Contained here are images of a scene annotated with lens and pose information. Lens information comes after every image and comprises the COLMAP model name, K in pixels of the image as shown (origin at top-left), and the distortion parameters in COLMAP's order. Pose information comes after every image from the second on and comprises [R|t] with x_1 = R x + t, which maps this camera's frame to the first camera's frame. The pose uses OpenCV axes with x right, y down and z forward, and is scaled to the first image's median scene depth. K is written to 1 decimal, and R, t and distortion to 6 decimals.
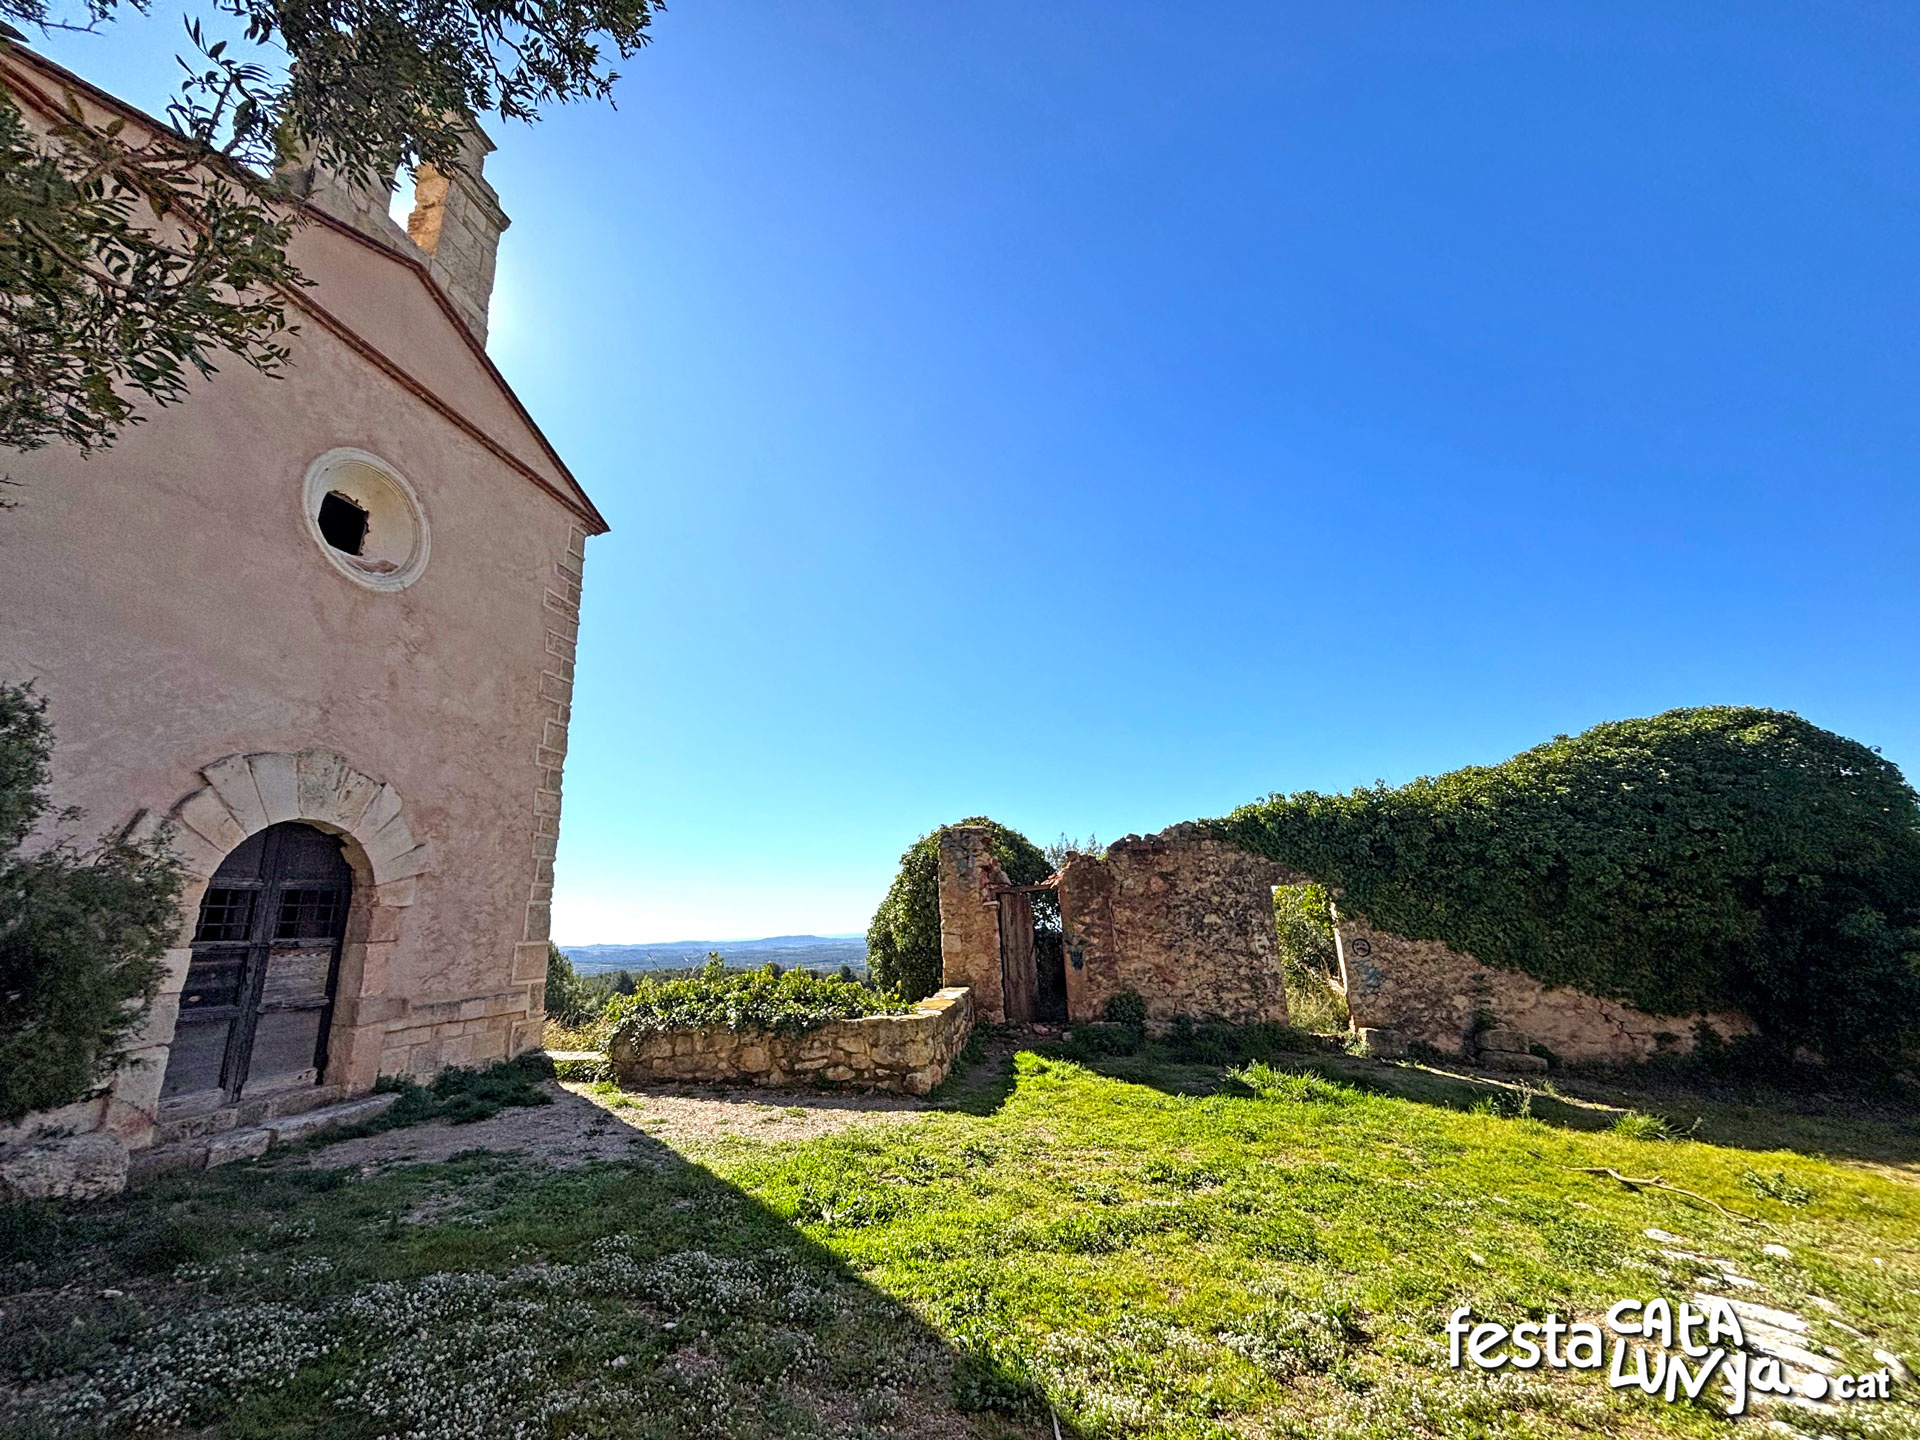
lens RADIAL K [[804.0, 0, 951.4], [0, 804.0, 697.7], [0, 0, 1]] dist [0.000175, 0.000066]
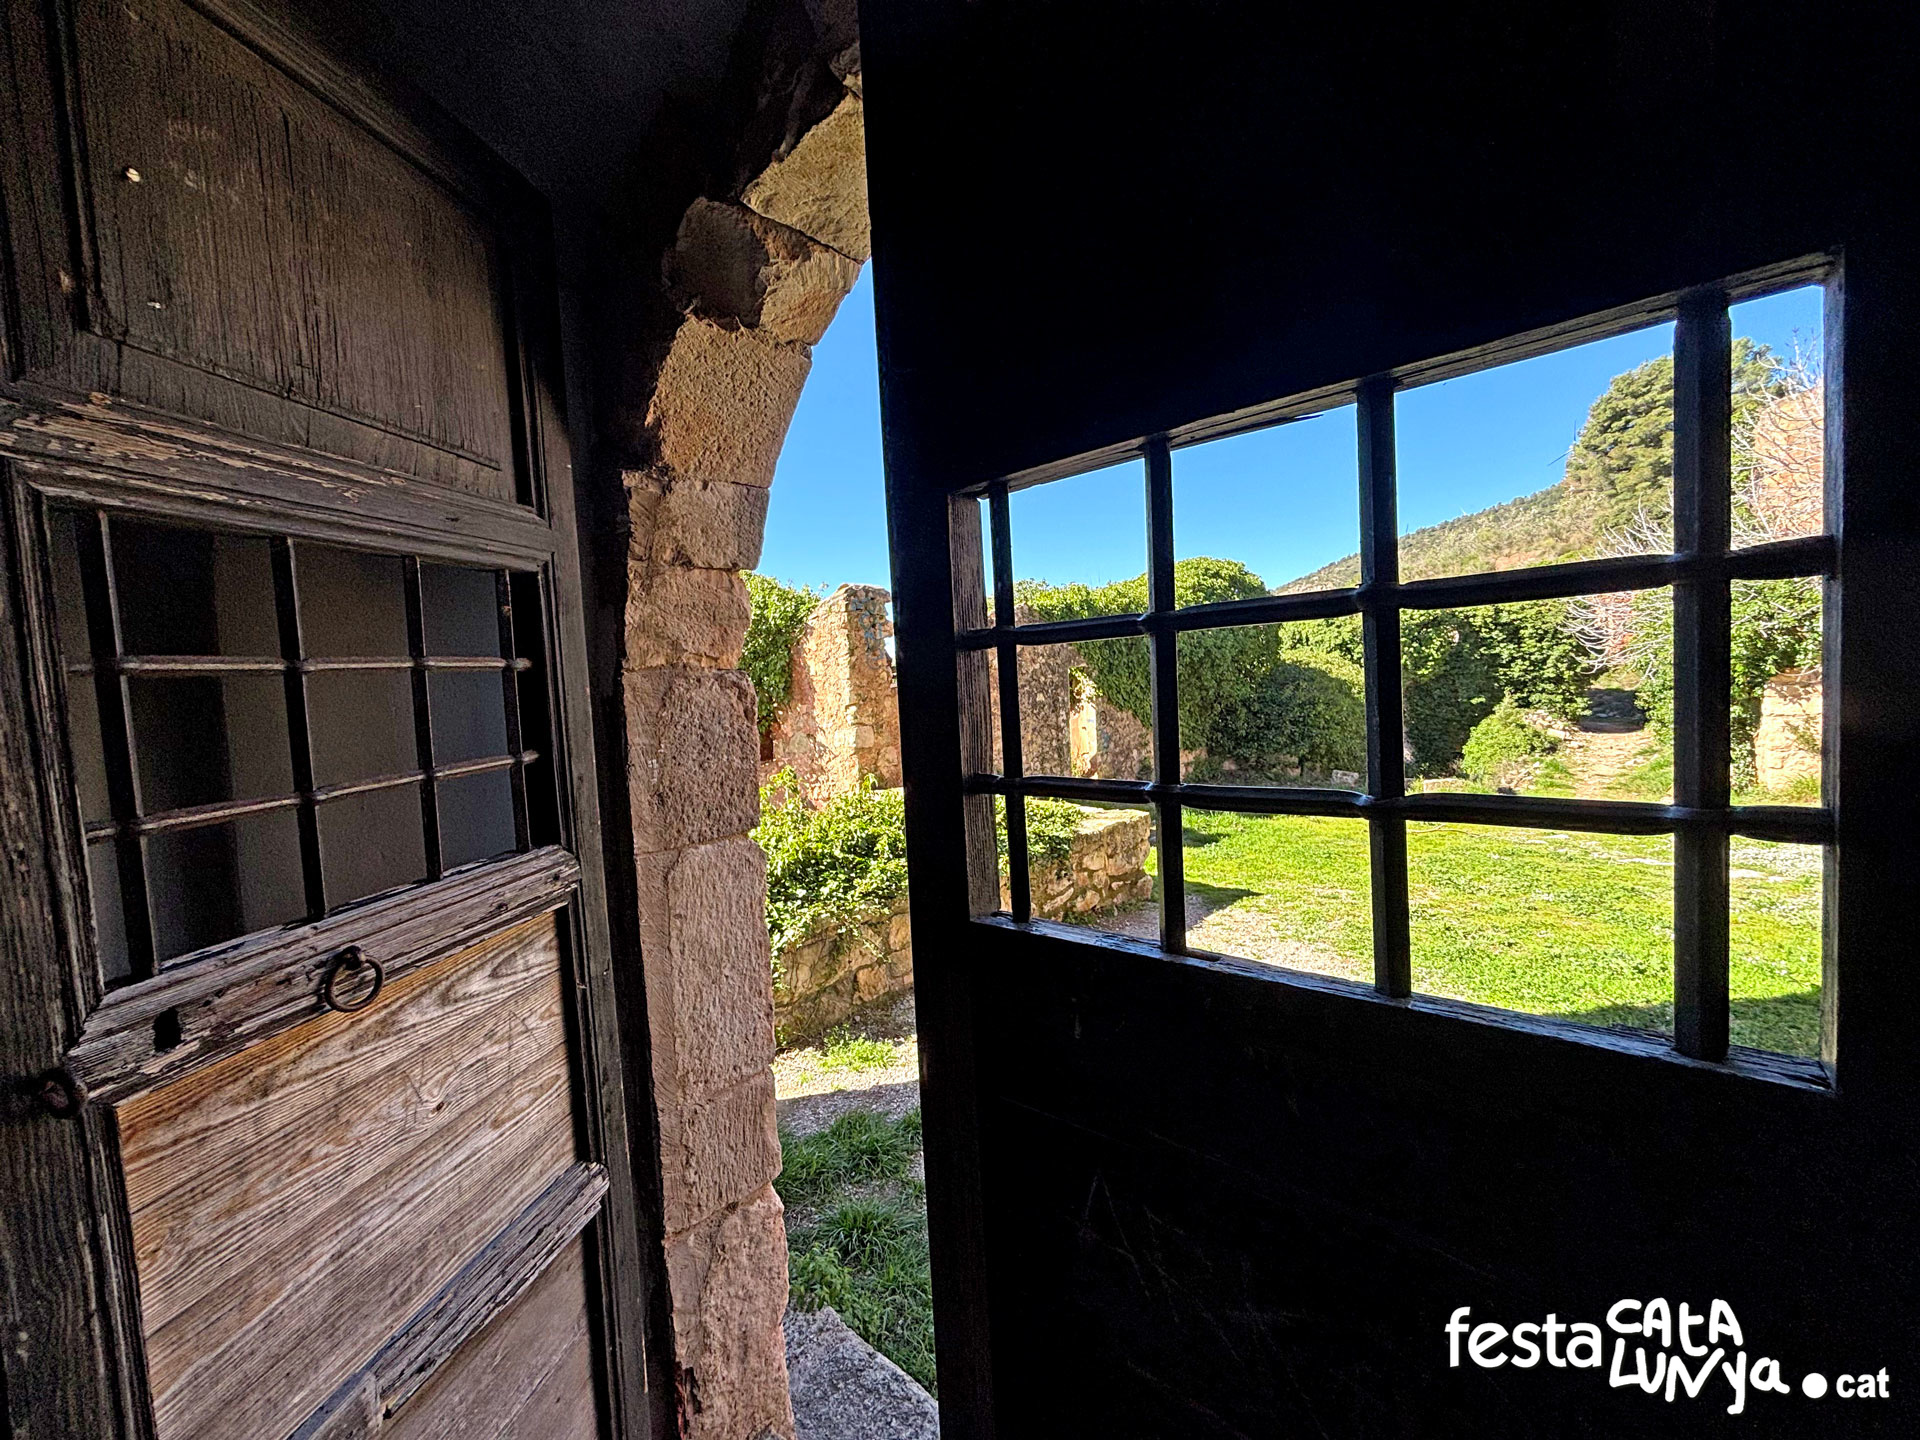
lens RADIAL K [[770.9, 0, 960.0], [0, 770.9, 720.0], [0, 0, 1]] dist [0.024522, -0.000058]
pose [[0.499680, -0.045198, 0.865030, -0.802006], [-0.192476, 0.967878, 0.161754, 0.213740], [-0.844555, -0.247323, 0.474930, 0.800593]]
